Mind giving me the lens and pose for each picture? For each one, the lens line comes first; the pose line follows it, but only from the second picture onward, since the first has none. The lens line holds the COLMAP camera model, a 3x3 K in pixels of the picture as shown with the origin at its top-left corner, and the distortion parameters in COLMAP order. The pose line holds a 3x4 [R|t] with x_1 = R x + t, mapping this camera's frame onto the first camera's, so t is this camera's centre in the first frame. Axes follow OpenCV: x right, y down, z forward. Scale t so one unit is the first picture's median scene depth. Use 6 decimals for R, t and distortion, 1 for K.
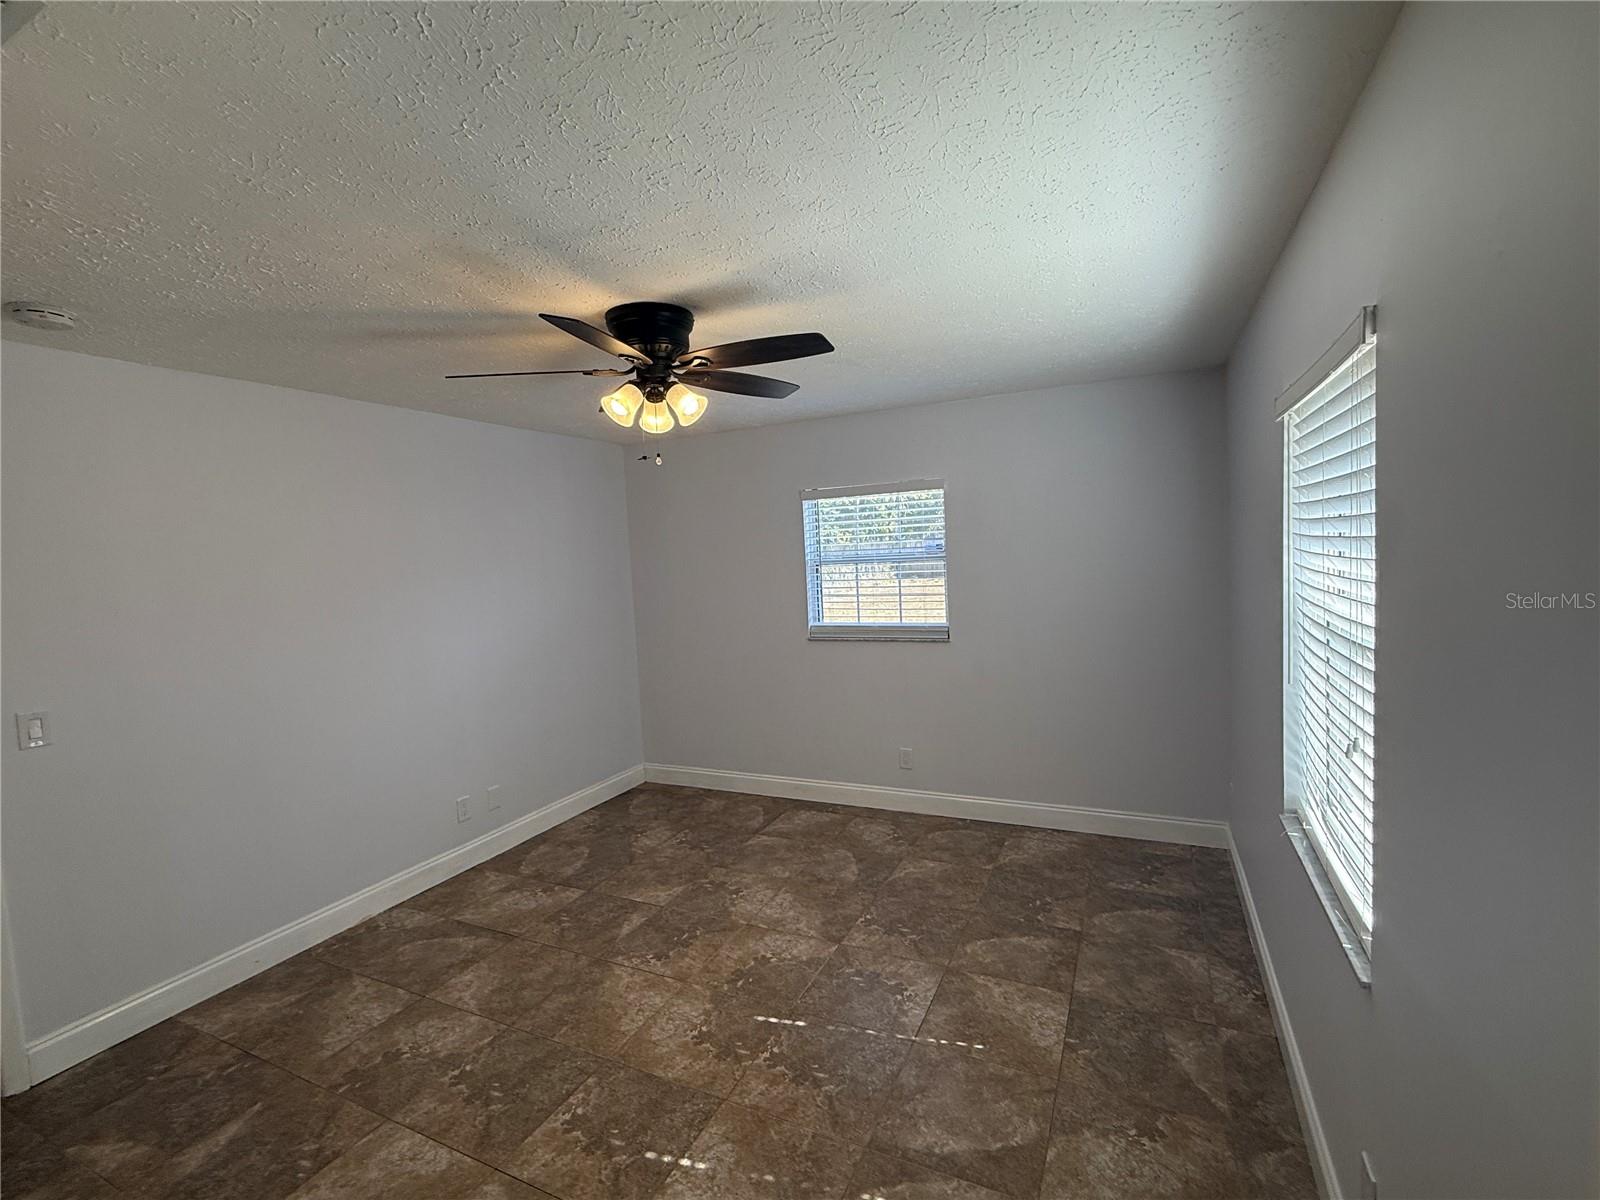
lens RADIAL K [[708.5, 0, 803.8], [0, 708.5, 607.2], [0, 0, 1]] dist [0.001893, 0.000385]
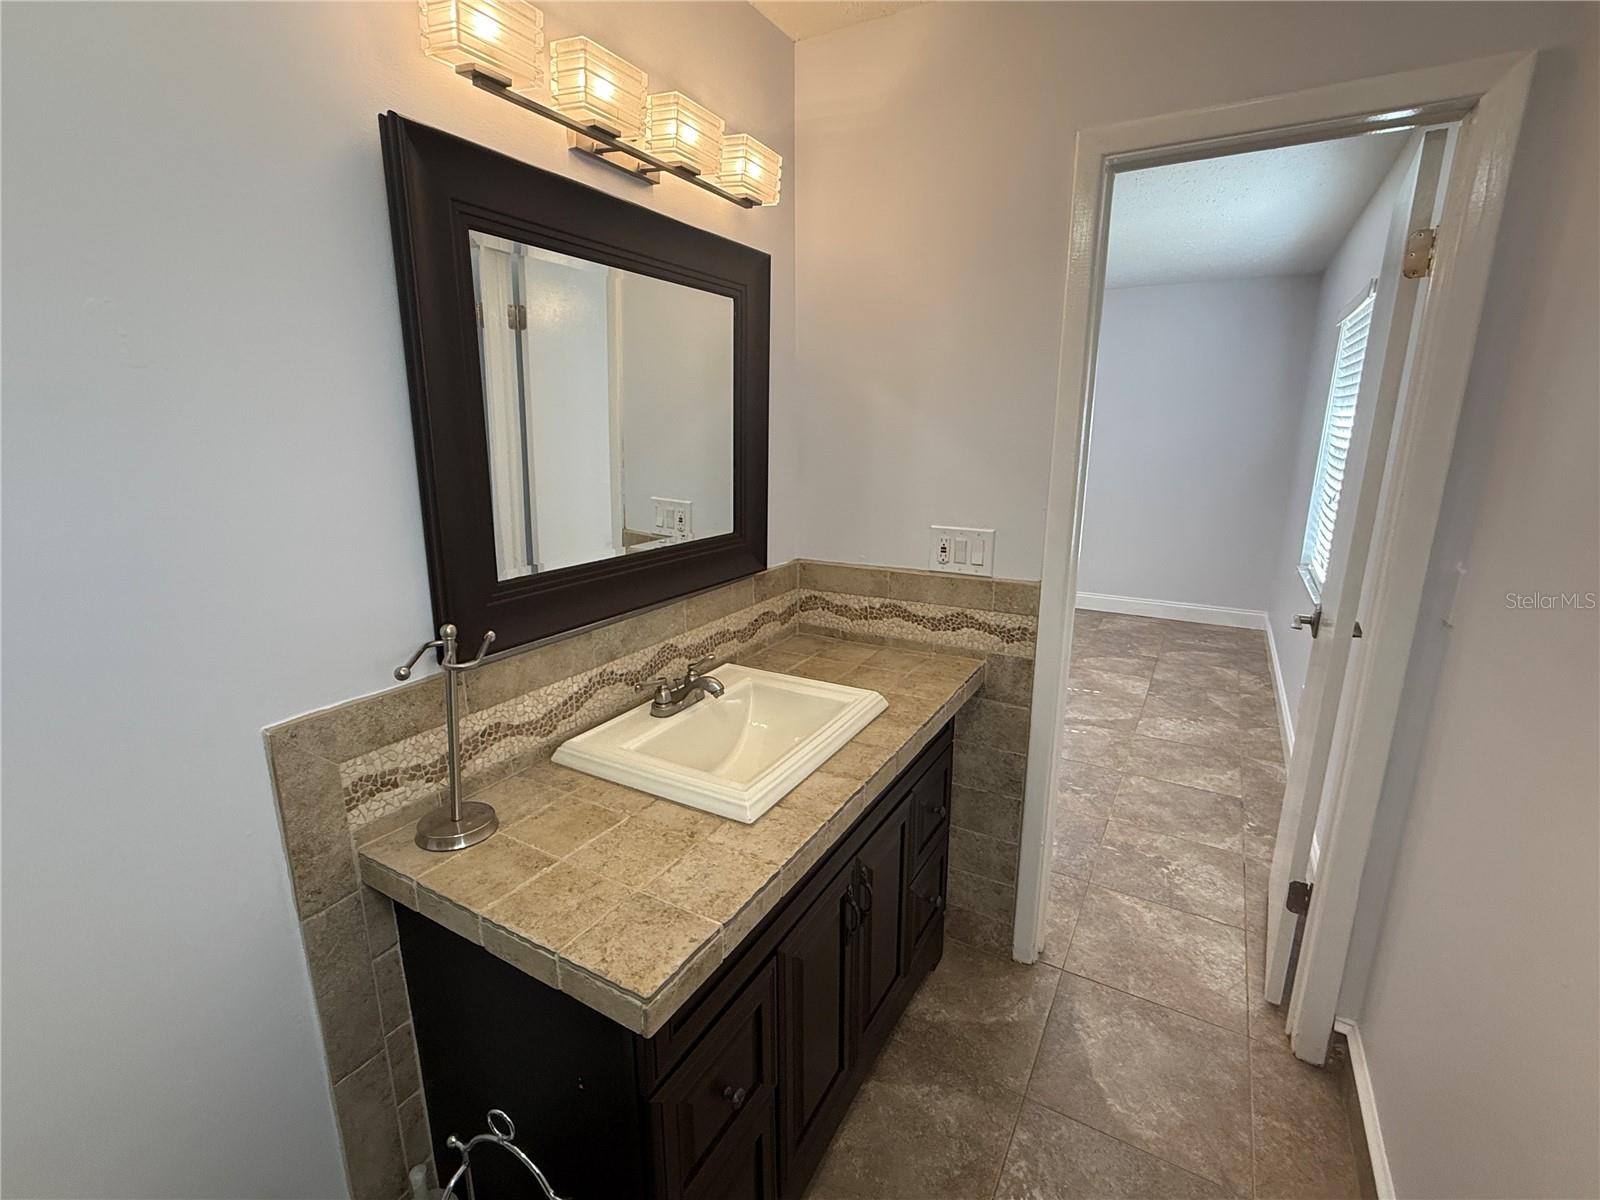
lens RADIAL K [[703.1, 0, 800.0], [0, 703.1, 600.0], [0, 0, 1]] dist [0.001534, -0.000015]
pose [[0.995256, 0.060207, -0.076424, -0.281885], [-0.046162, 0.983699, 0.173798, 0.094422], [0.085642, -0.169445, 0.981811, -0.568648]]
